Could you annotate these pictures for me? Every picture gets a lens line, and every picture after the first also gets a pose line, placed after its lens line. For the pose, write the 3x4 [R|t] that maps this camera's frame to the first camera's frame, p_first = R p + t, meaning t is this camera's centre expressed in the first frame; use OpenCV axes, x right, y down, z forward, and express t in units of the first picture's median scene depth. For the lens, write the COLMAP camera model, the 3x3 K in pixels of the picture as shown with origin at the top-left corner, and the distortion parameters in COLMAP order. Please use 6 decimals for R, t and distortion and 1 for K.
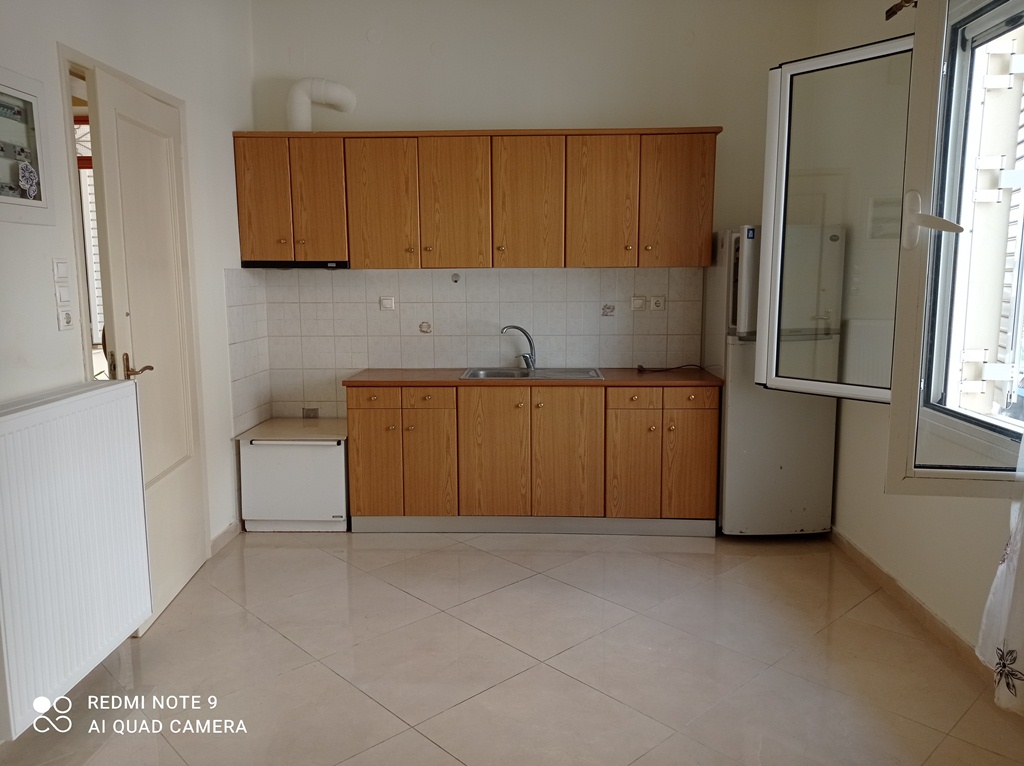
lens RADIAL K [[765.8, 0, 515.5], [0, 765.8, 382.8], [0, 0, 1]] dist [0.096467, -0.146846]
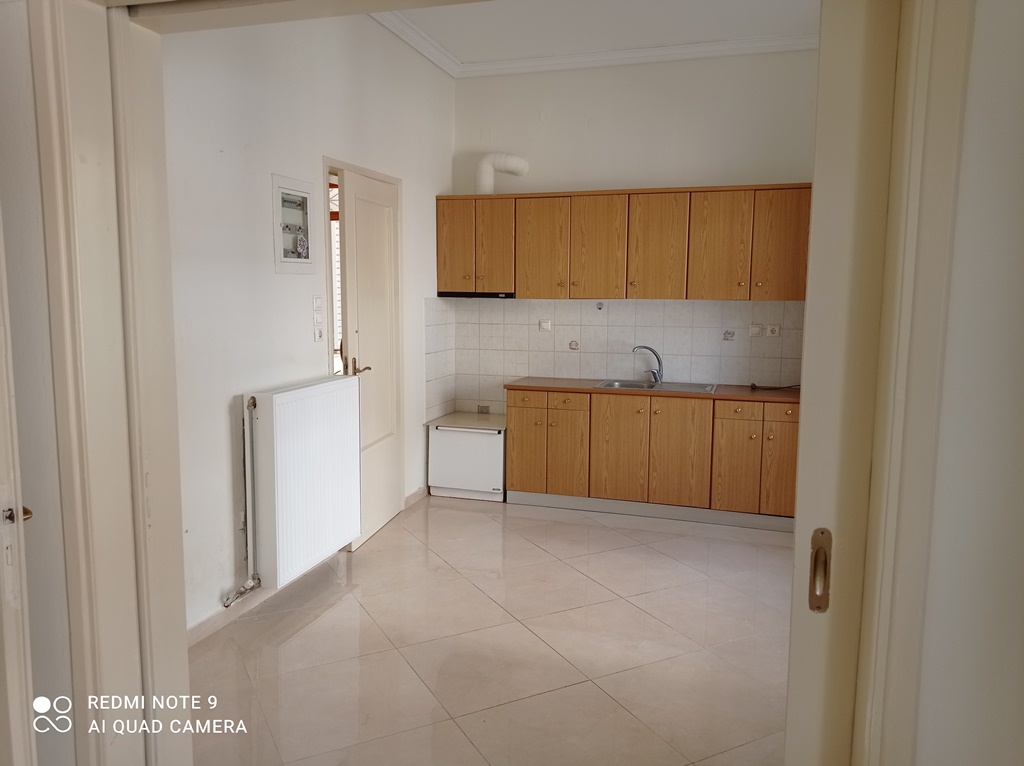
lens RADIAL K [[765.8, 0, 515.5], [0, 765.8, 382.8], [0, 0, 1]] dist [0.096467, -0.146846]
pose [[0.964470, 0.044090, -0.260489, 0.129222], [-0.049152, 0.998707, -0.012946, 0.009866], [0.259582, 0.025290, 0.965390, -0.241399]]
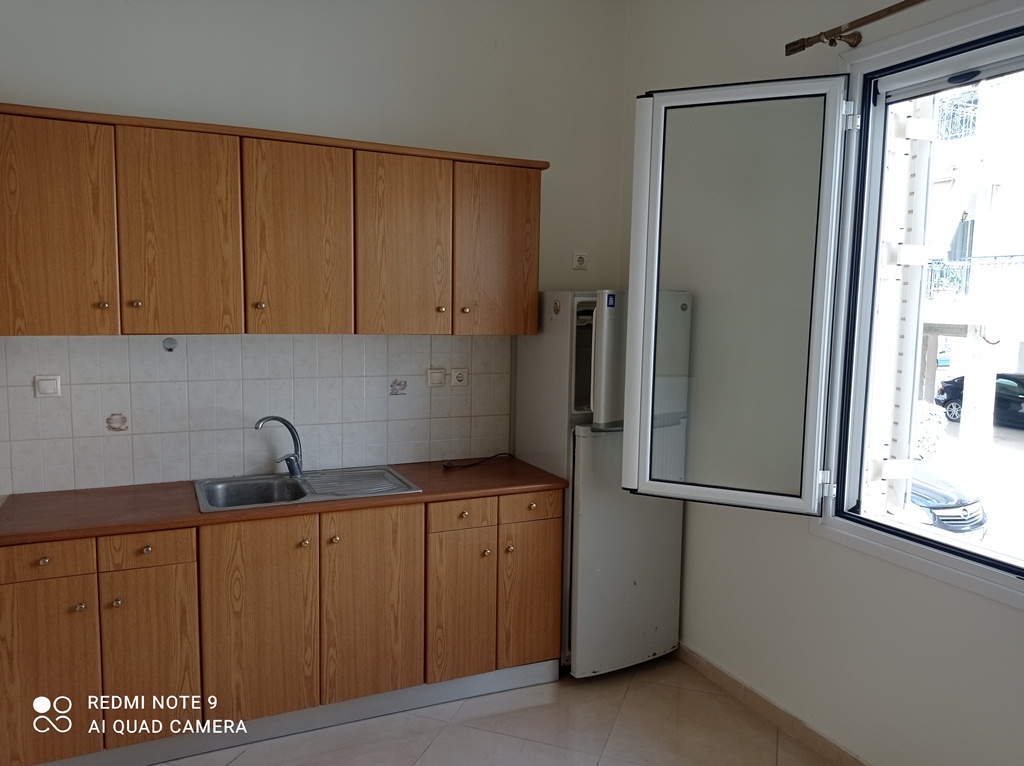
lens RADIAL K [[765.8, 0, 515.5], [0, 765.8, 382.8], [0, 0, 1]] dist [0.096467, -0.146846]
pose [[0.890798, -0.026328, 0.453636, -0.128678], [0.040808, 0.998921, -0.022161, -0.085868], [-0.452563, 0.038253, 0.890912, 0.312628]]
